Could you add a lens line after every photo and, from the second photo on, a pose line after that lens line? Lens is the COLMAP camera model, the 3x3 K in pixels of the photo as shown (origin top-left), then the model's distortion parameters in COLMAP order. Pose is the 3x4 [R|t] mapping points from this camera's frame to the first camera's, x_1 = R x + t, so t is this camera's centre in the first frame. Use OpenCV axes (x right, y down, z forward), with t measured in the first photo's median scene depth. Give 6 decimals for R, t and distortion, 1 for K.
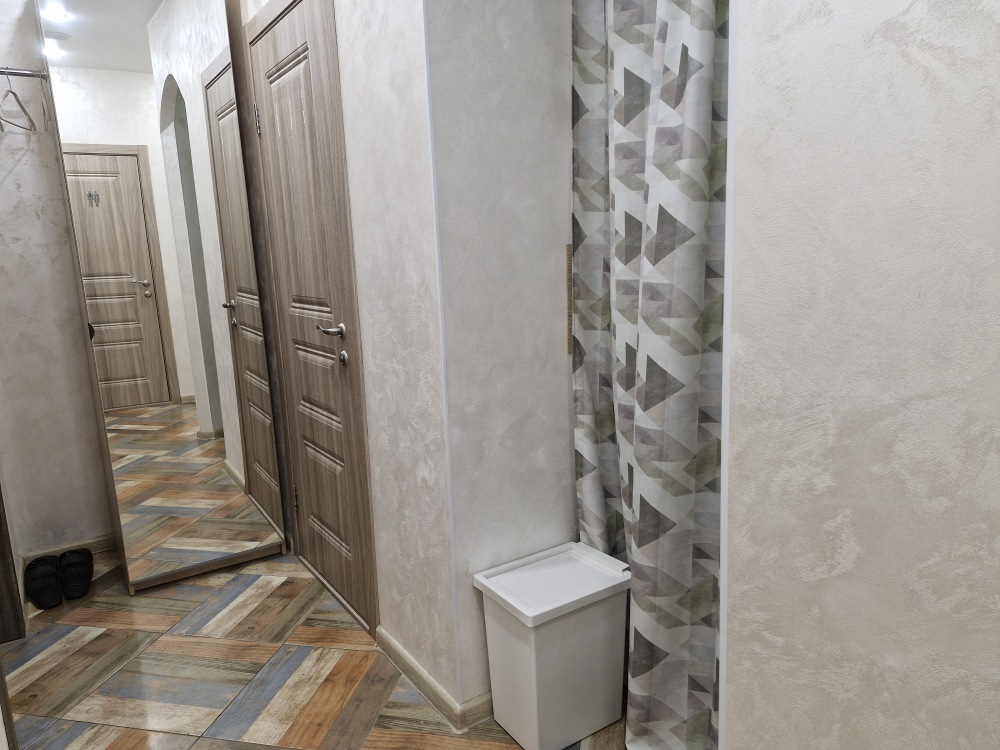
lens RADIAL K [[687.3, 0, 500.0], [0, 687.3, 375.0], [0, 0, 1]] dist [0.044837, -0.068378]
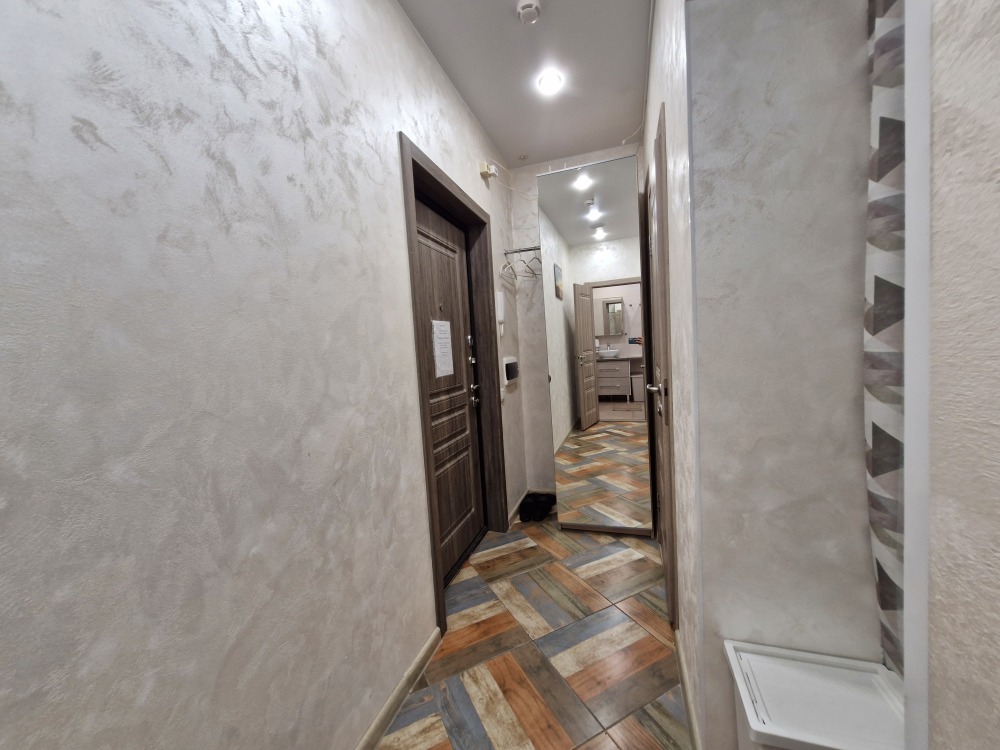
lens RADIAL K [[389.5, 0, 498.9], [0, 389.5, 378.5], [0, 0, 1]] dist [0.000503, -0.000245]
pose [[0.616736, 0.056251, -0.785158, 0.138302], [-0.104940, 0.994416, -0.011187, -0.039365], [0.780144, 0.089294, 0.619194, 0.257042]]
